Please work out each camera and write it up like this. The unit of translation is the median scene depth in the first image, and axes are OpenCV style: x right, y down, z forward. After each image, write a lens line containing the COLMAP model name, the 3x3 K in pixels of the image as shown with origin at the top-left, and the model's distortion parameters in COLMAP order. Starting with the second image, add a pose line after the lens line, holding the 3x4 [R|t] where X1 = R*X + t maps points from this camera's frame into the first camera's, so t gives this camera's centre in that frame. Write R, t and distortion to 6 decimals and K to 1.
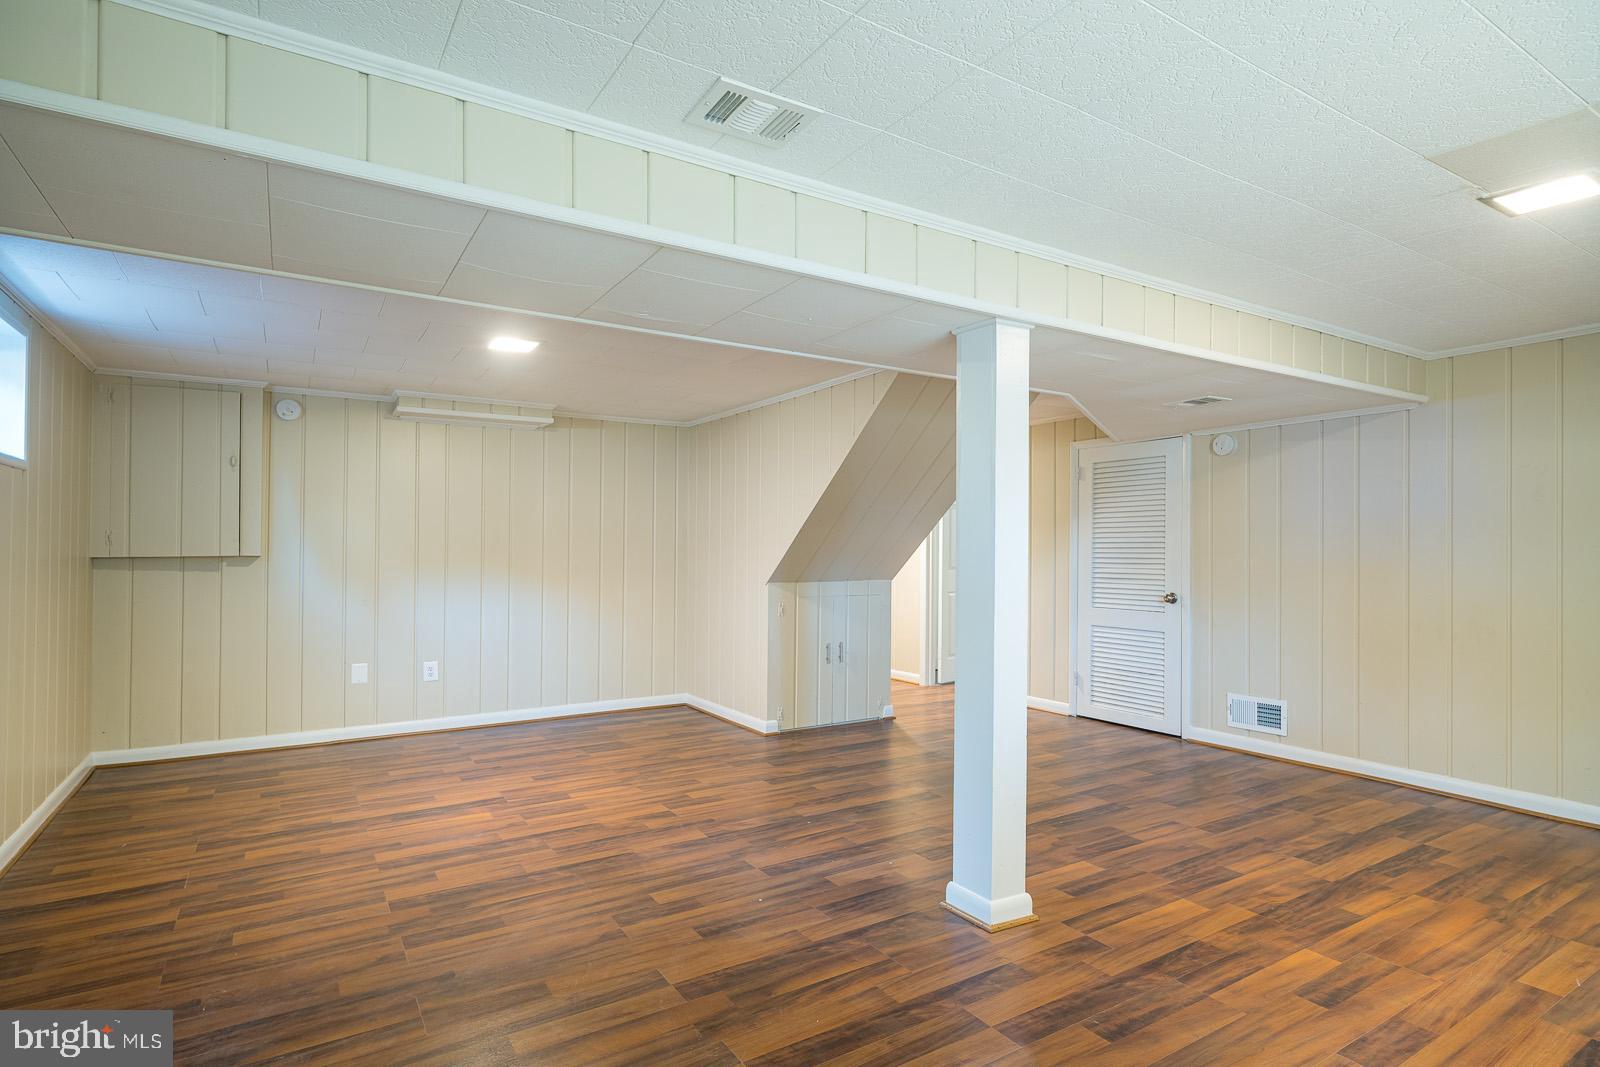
lens RADIAL K [[833.6, 0, 803.5], [0, 833.6, 547.2], [0, 0, 1]] dist [-0.008271, 0.001514]
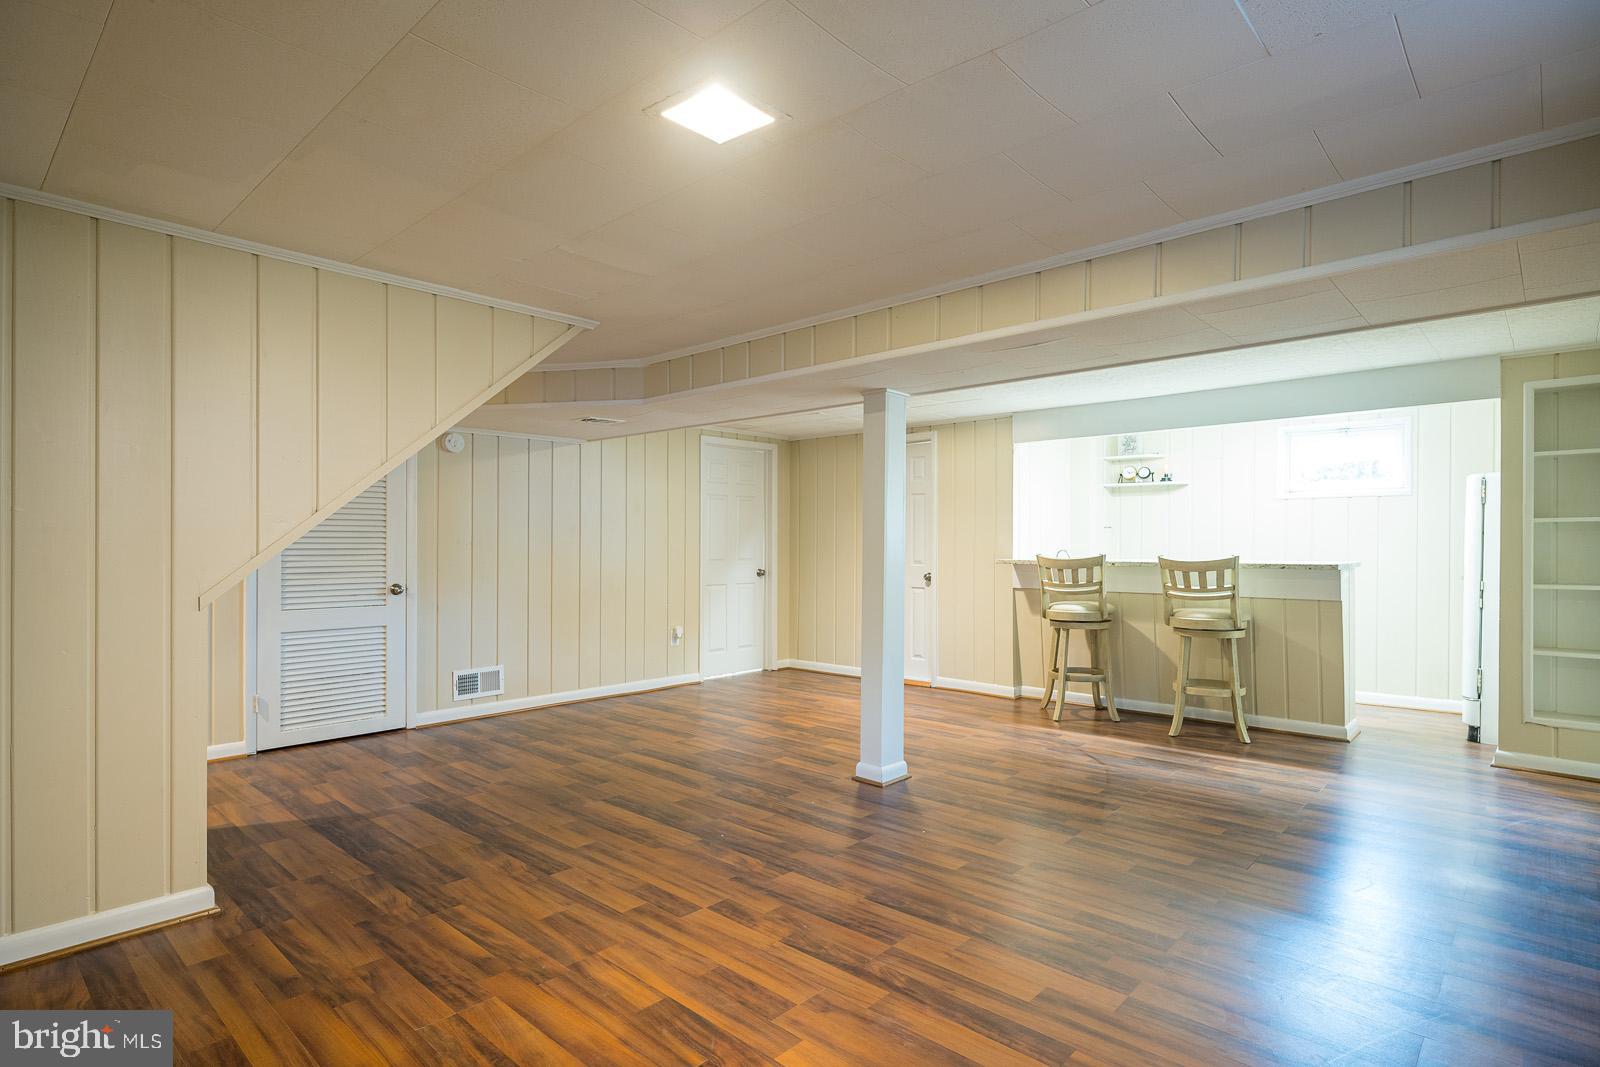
lens RADIAL K [[833.6, 0, 804.0], [0, 833.6, 540.1], [0, 0, 1]] dist [-0.008271, 0.001514]
pose [[-0.272112, 0.000702, 0.962265, -0.854246], [-0.002794, 0.999995, -0.001520, 0.005670], [-0.962262, -0.003103, -0.272108, 1.104505]]
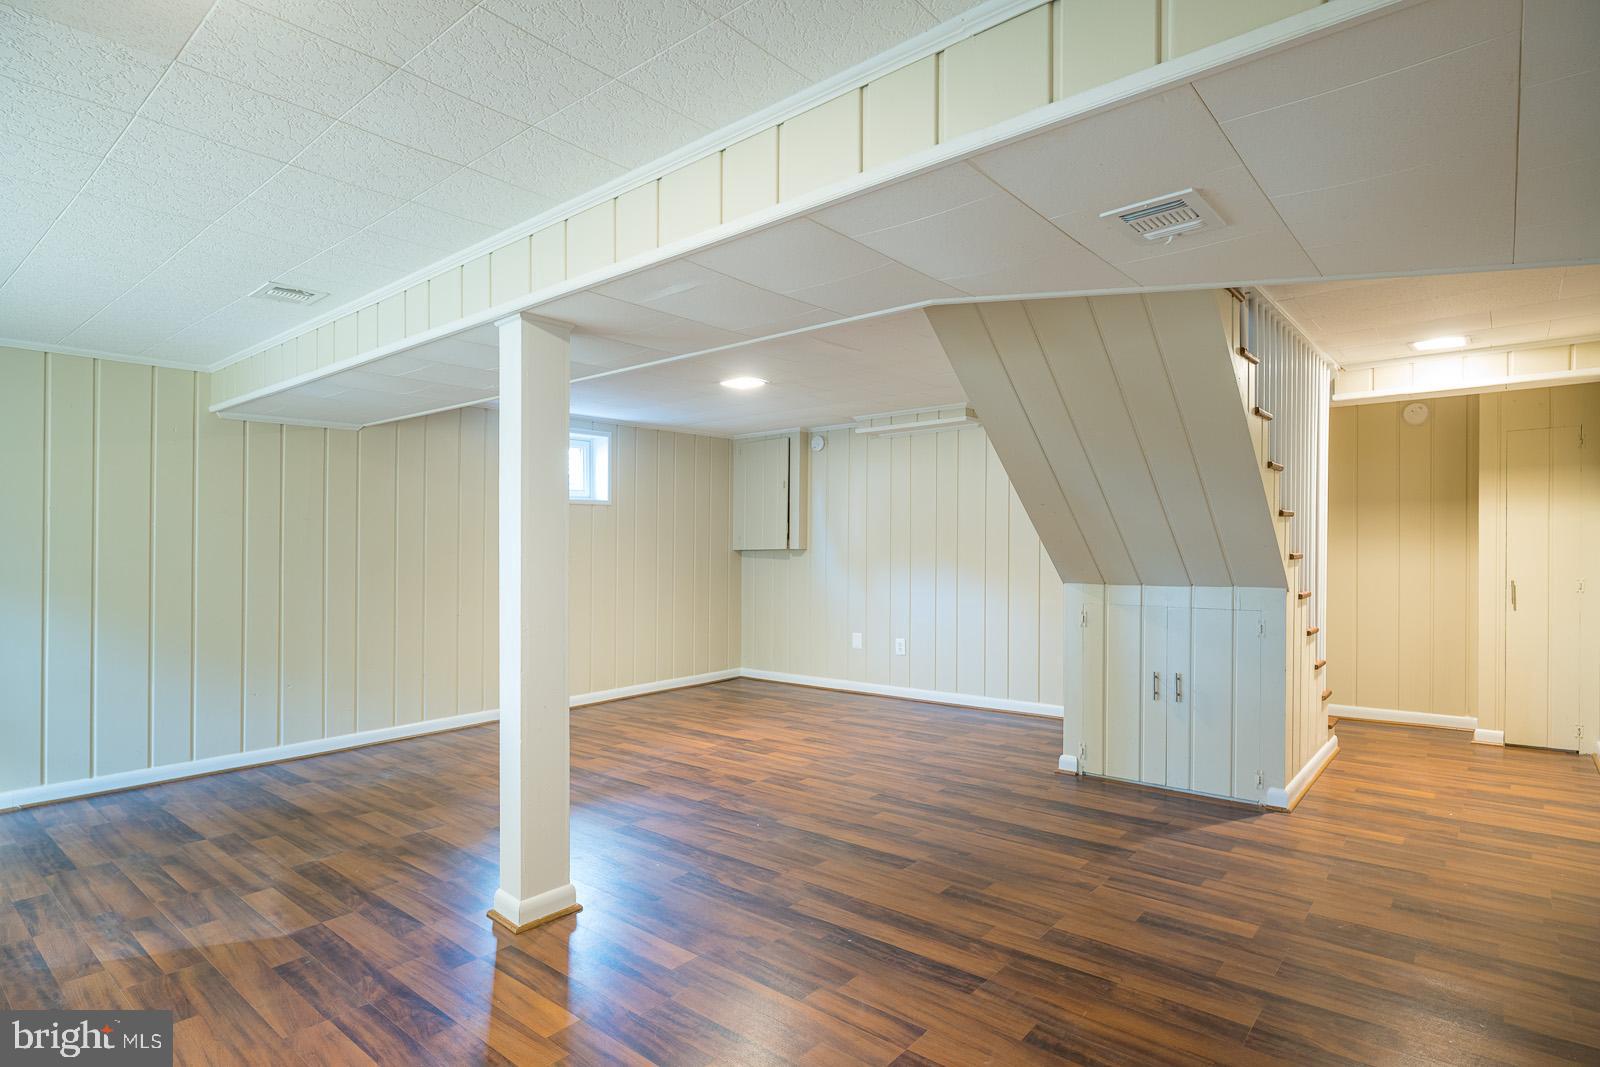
lens RADIAL K [[833.6, 0, 795.4], [0, 833.6, 536.3], [0, 0, 1]] dist [-0.008271, 0.001514]
pose [[0.302703, -0.012148, -0.953007, 0.902944], [0.010794, 0.999898, -0.009317, 0.002610], [0.953024, -0.007466, 0.302803, 0.710938]]
